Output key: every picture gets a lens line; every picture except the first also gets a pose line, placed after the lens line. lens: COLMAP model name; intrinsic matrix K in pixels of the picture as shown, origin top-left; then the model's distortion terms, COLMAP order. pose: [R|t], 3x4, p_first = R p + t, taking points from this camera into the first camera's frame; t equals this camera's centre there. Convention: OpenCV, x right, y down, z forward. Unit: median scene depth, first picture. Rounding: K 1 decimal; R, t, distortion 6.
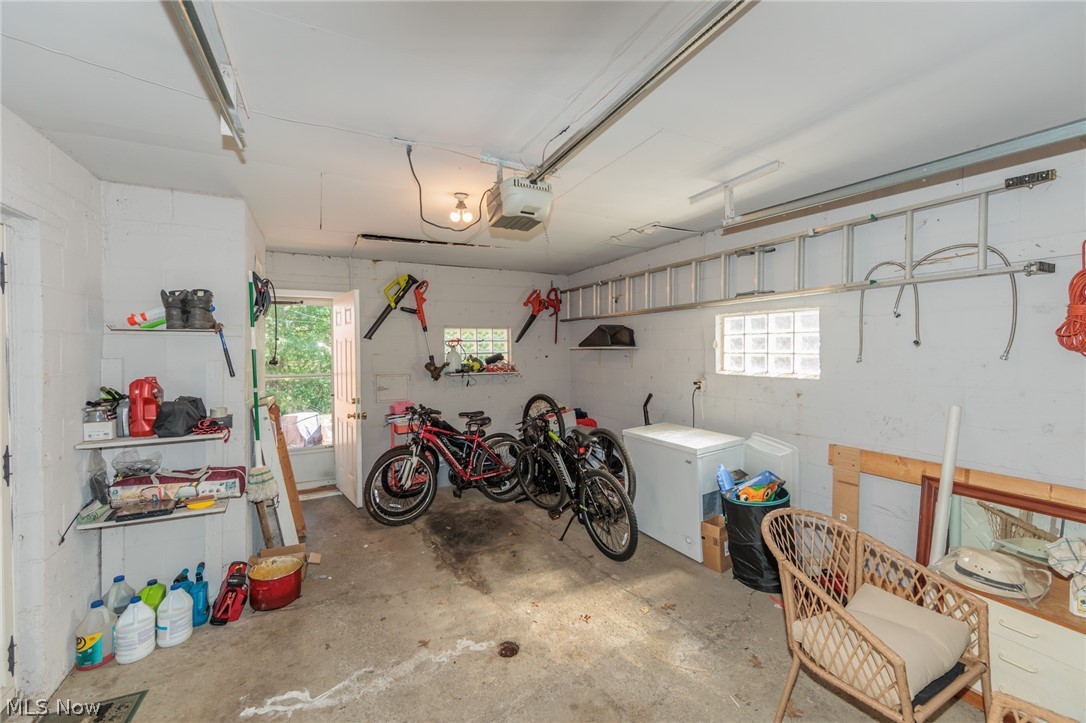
lens RADIAL K [[420.6, 0, 547.9], [0, 420.6, 351.2], [0, 0, 1]] dist [-0.005929, -0.000603]
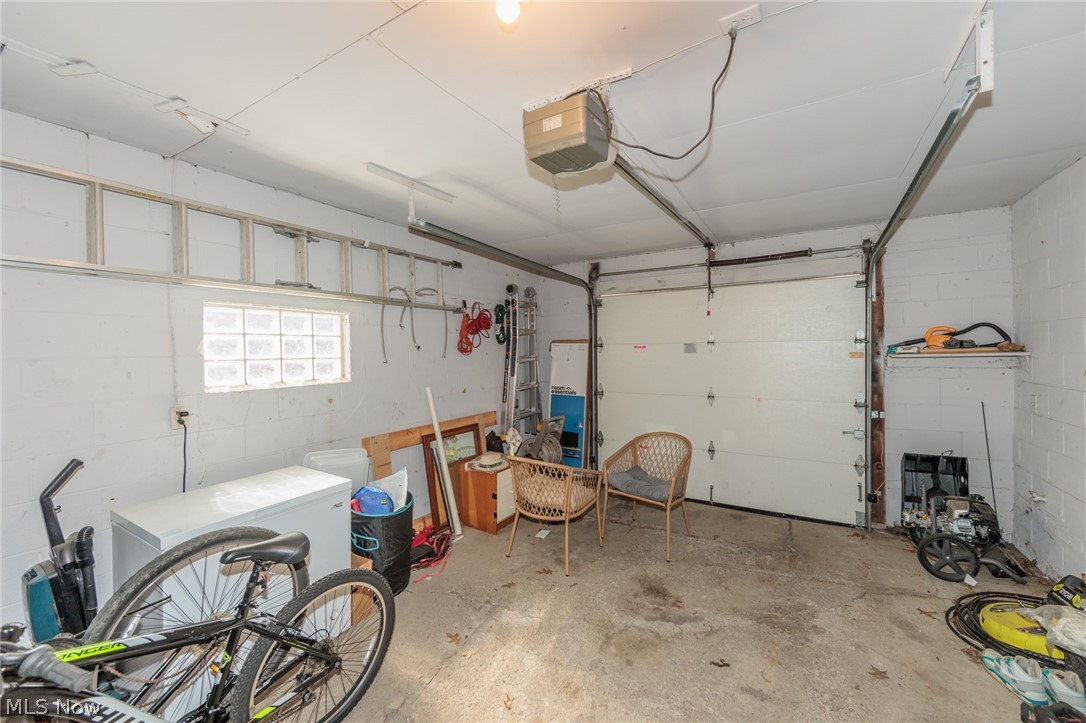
lens RADIAL K [[420.6, 0, 547.9], [0, 420.6, 351.2], [0, 0, 1]] dist [-0.005929, -0.000603]
pose [[-0.505577, 0.010936, 0.862712, -0.572569], [0.023664, 0.999719, 0.001196, 0.002347], [-0.862457, 0.021020, -0.505694, 1.231648]]
